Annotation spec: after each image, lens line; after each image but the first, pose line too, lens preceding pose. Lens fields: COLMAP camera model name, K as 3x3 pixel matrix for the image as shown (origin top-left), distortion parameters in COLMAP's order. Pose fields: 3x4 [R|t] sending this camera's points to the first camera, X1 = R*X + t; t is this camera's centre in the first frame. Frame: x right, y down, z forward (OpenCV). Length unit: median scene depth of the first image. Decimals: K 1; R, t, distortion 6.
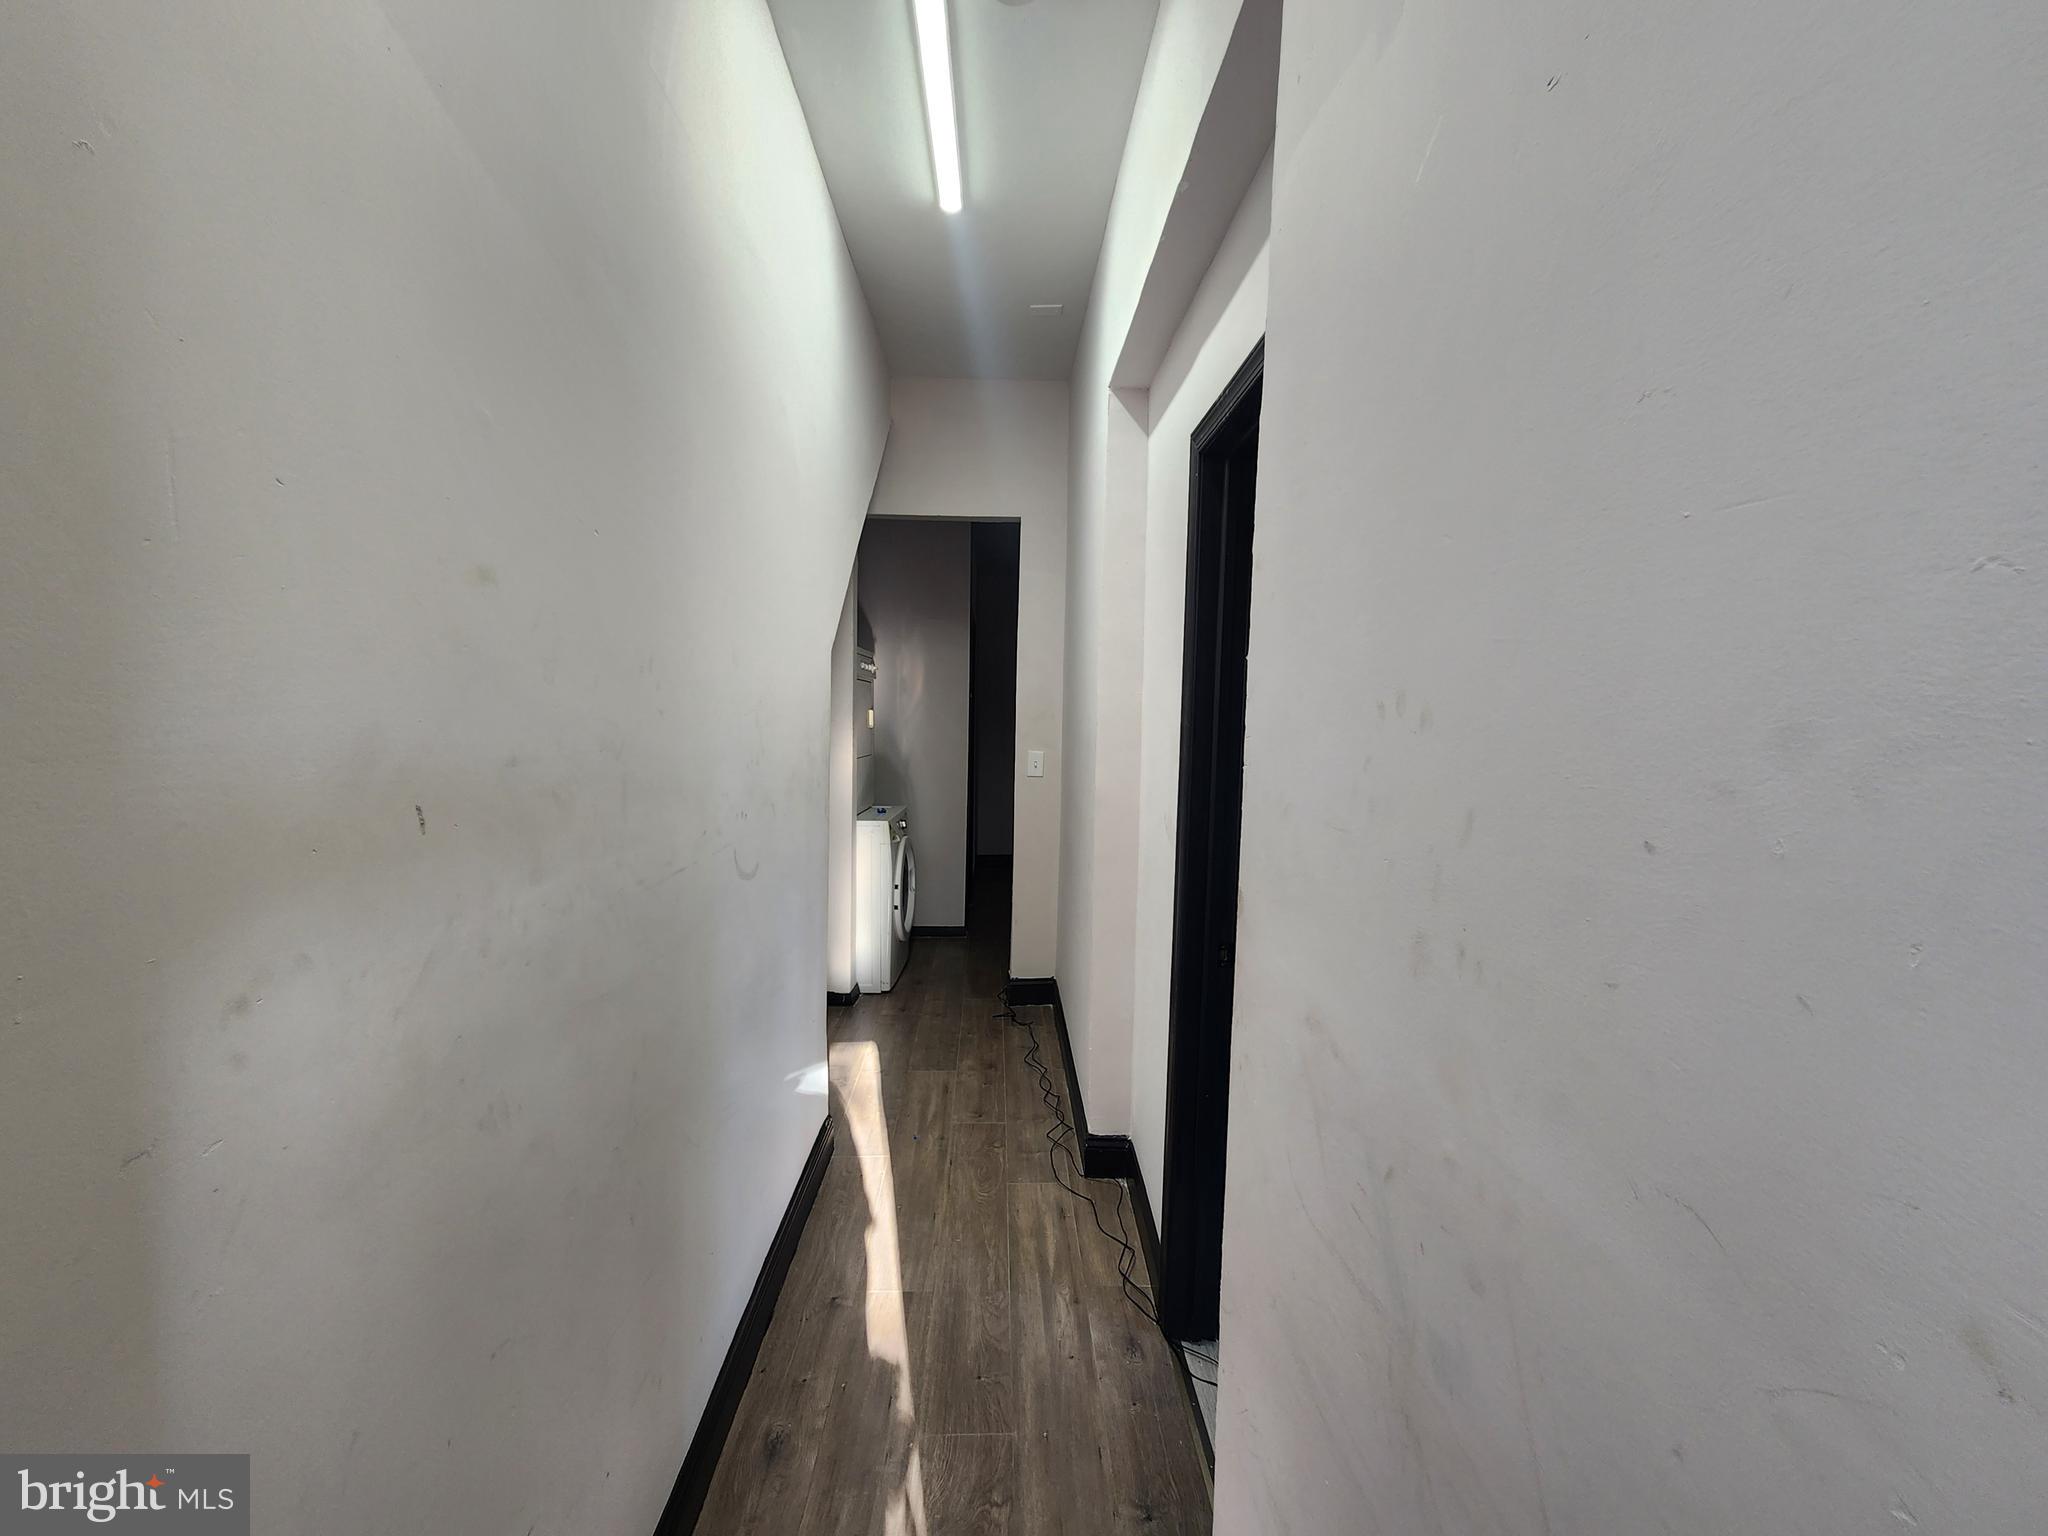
lens RADIAL K [[837.3, 0, 1036.7], [0, 837.3, 764.6], [0, 0, 1]] dist [0.001130, 0.000198]
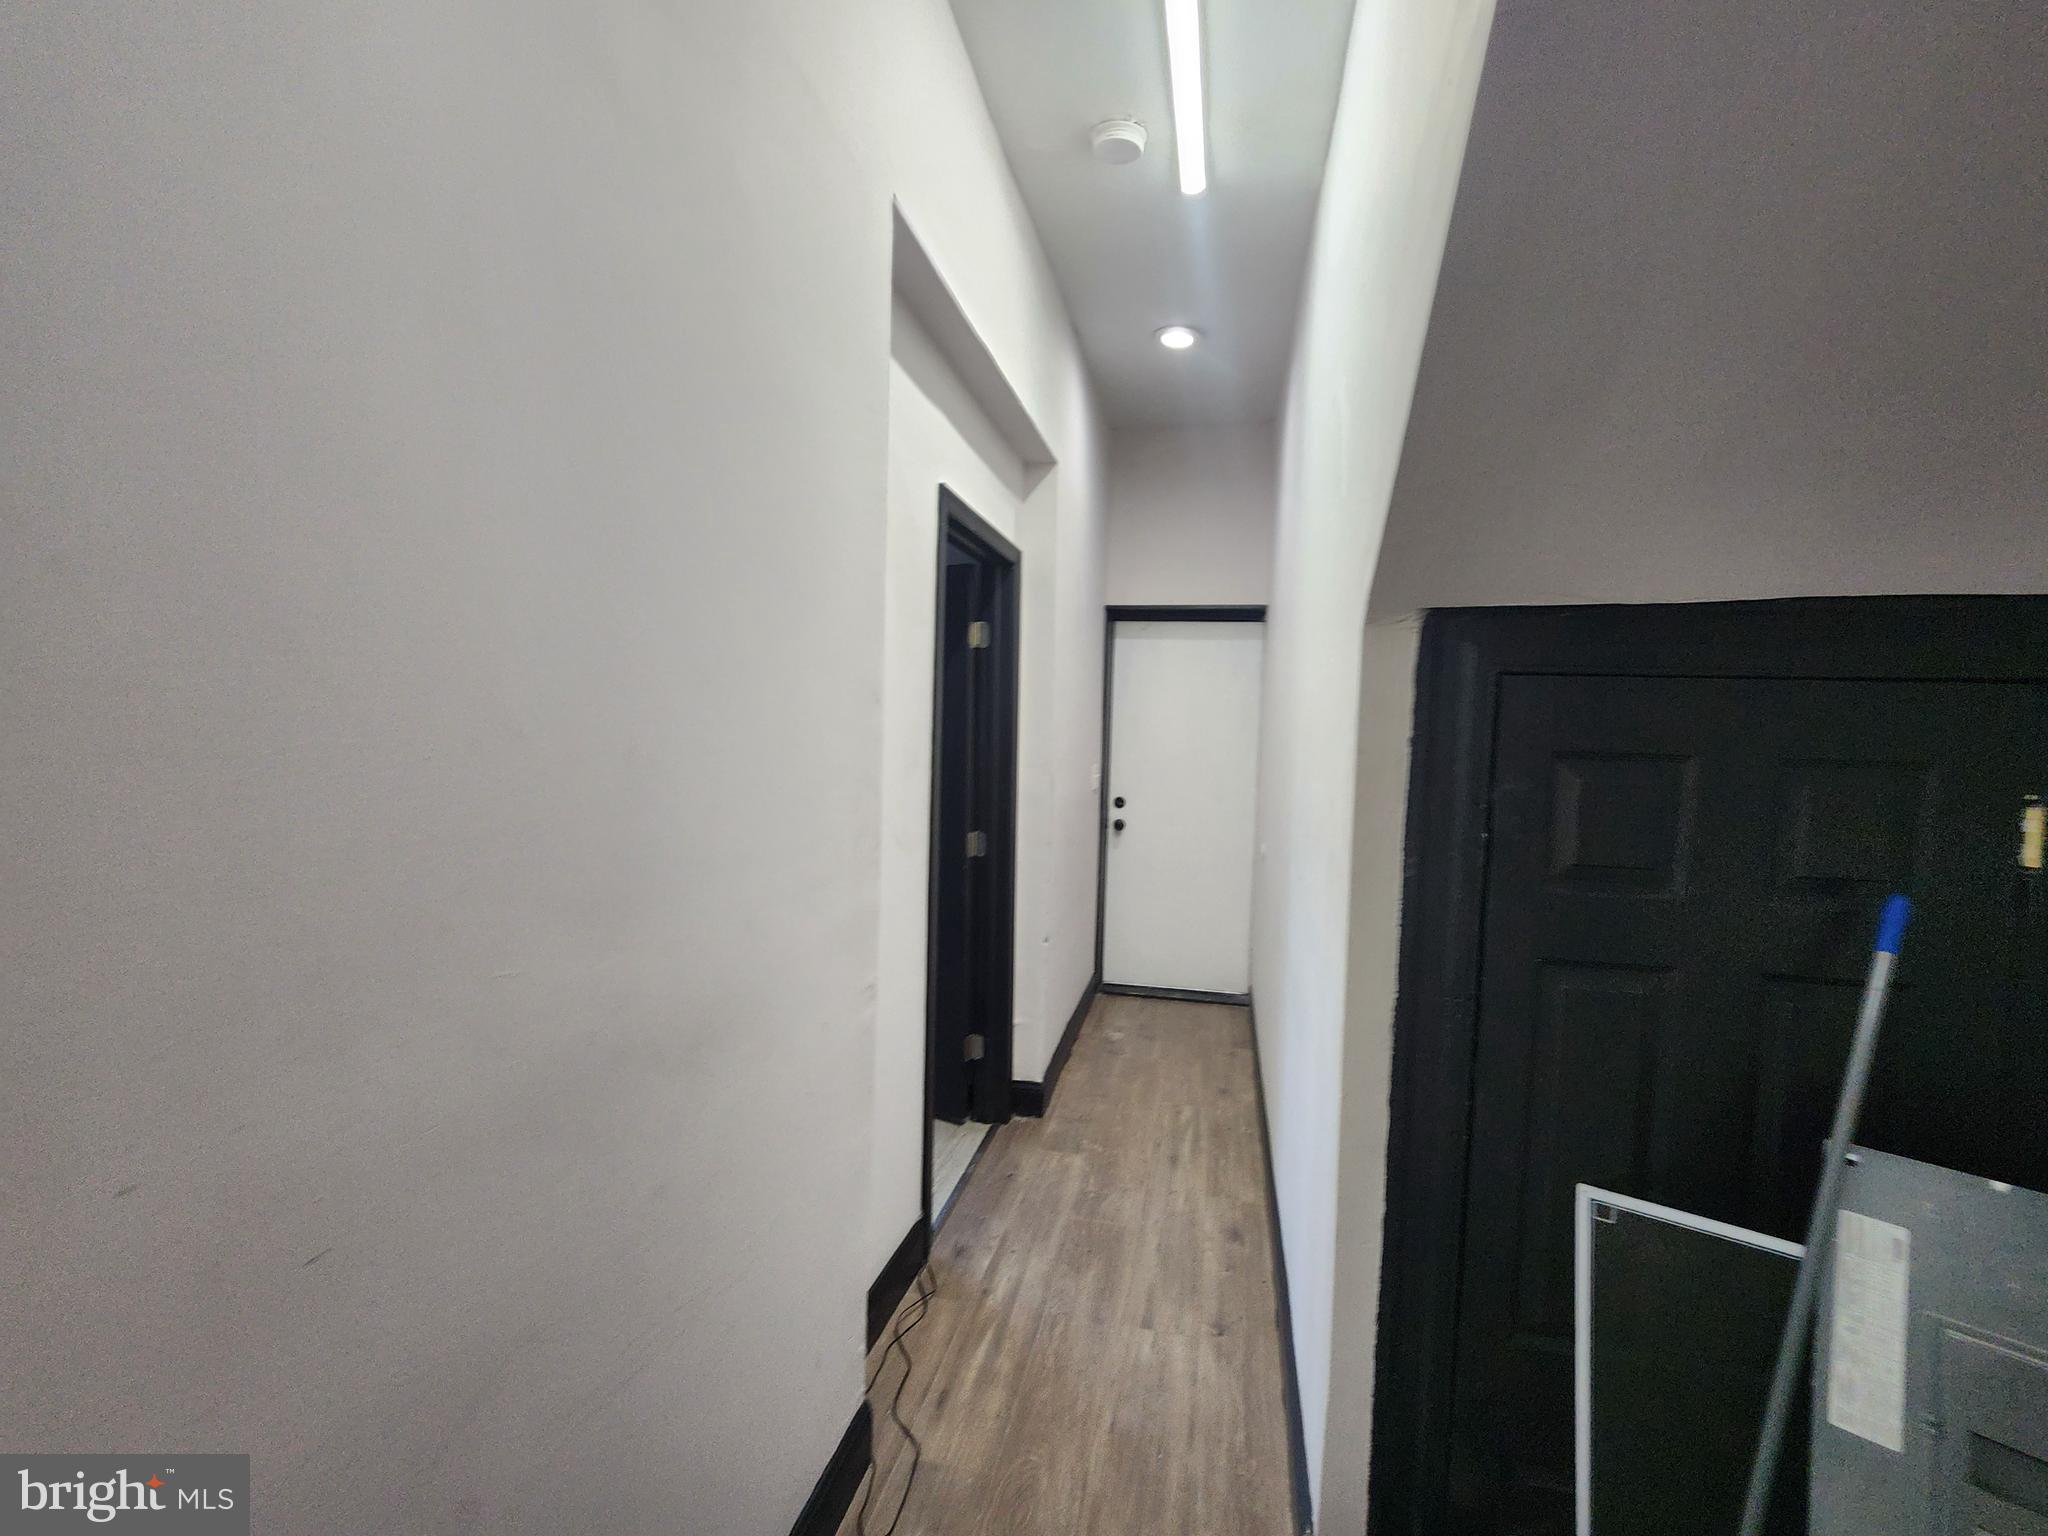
lens RADIAL K [[837.3, 0, 1036.7], [0, 837.3, 764.6], [0, 0, 1]] dist [0.001130, 0.000198]
pose [[-0.961729, -0.066858, 0.265719, -0.251249], [-0.036232, 0.992289, 0.118534, -0.140381], [-0.271595, 0.104371, -0.956736, 1.938571]]
